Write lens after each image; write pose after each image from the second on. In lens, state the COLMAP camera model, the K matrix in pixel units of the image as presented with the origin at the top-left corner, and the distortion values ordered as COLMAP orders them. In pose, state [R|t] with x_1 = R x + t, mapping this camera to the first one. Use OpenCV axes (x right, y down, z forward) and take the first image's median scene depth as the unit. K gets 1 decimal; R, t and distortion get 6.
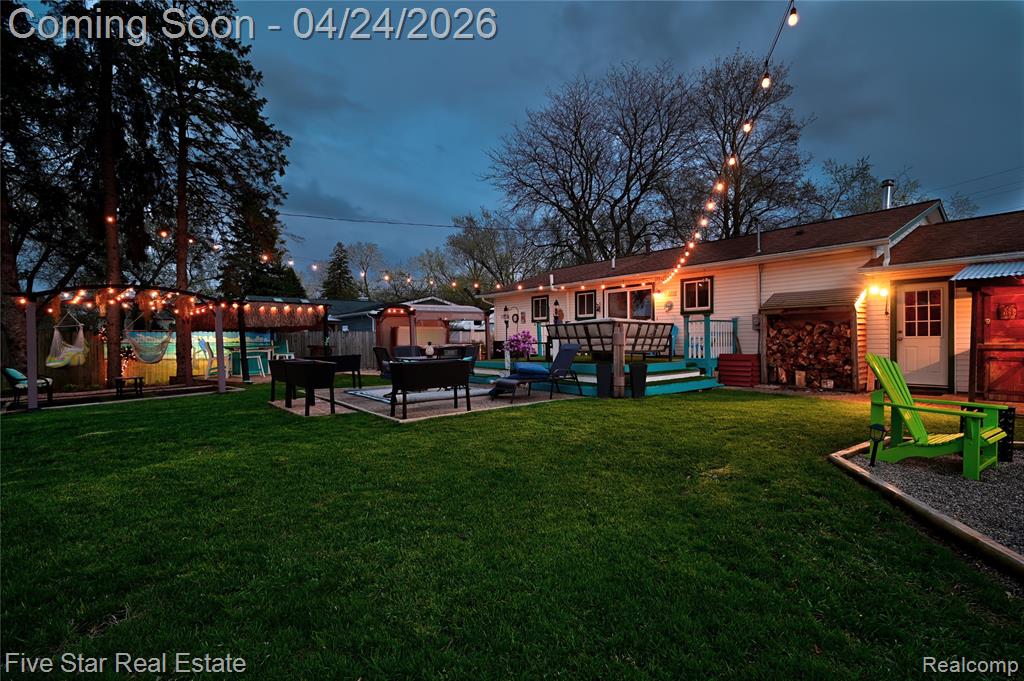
lens RADIAL K [[469.8, 0, 512.0], [0, 469.8, 340.5], [0, 0, 1]] dist [0.001730, 0.000309]
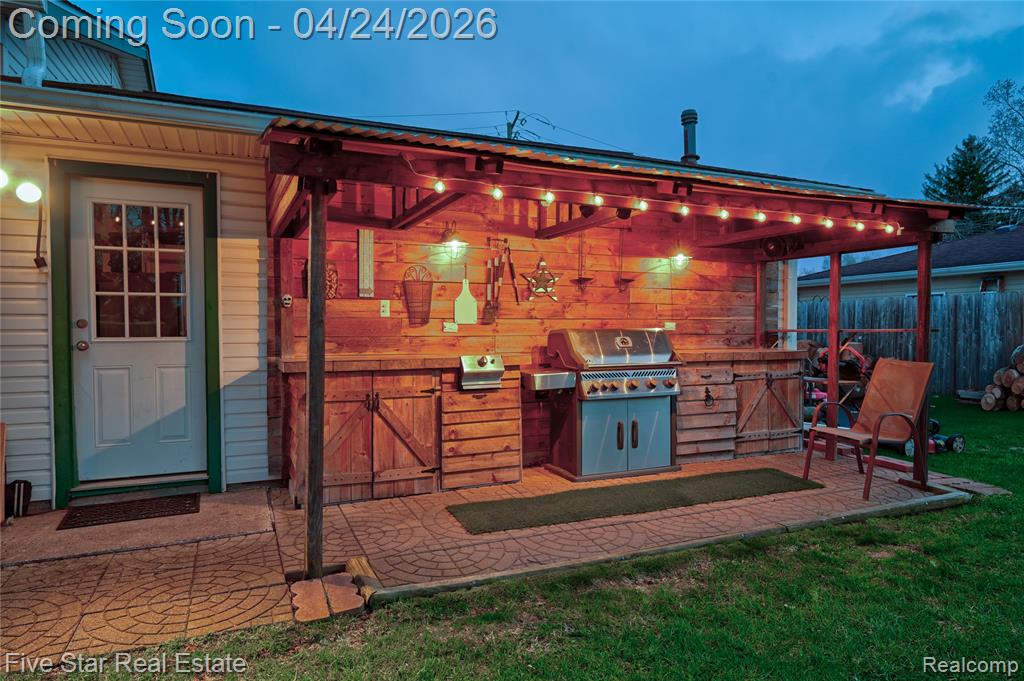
lens RADIAL K [[615.7, 0, 512.0], [0, 615.7, 340.5], [0, 0, 1]] dist [-0.001998, -0.001124]
pose [[0.245045, -0.022722, 0.969245, 0.486793], [0.002689, 0.999737, 0.022758, -0.016251], [-0.969508, -0.002971, 0.245042, 0.609161]]
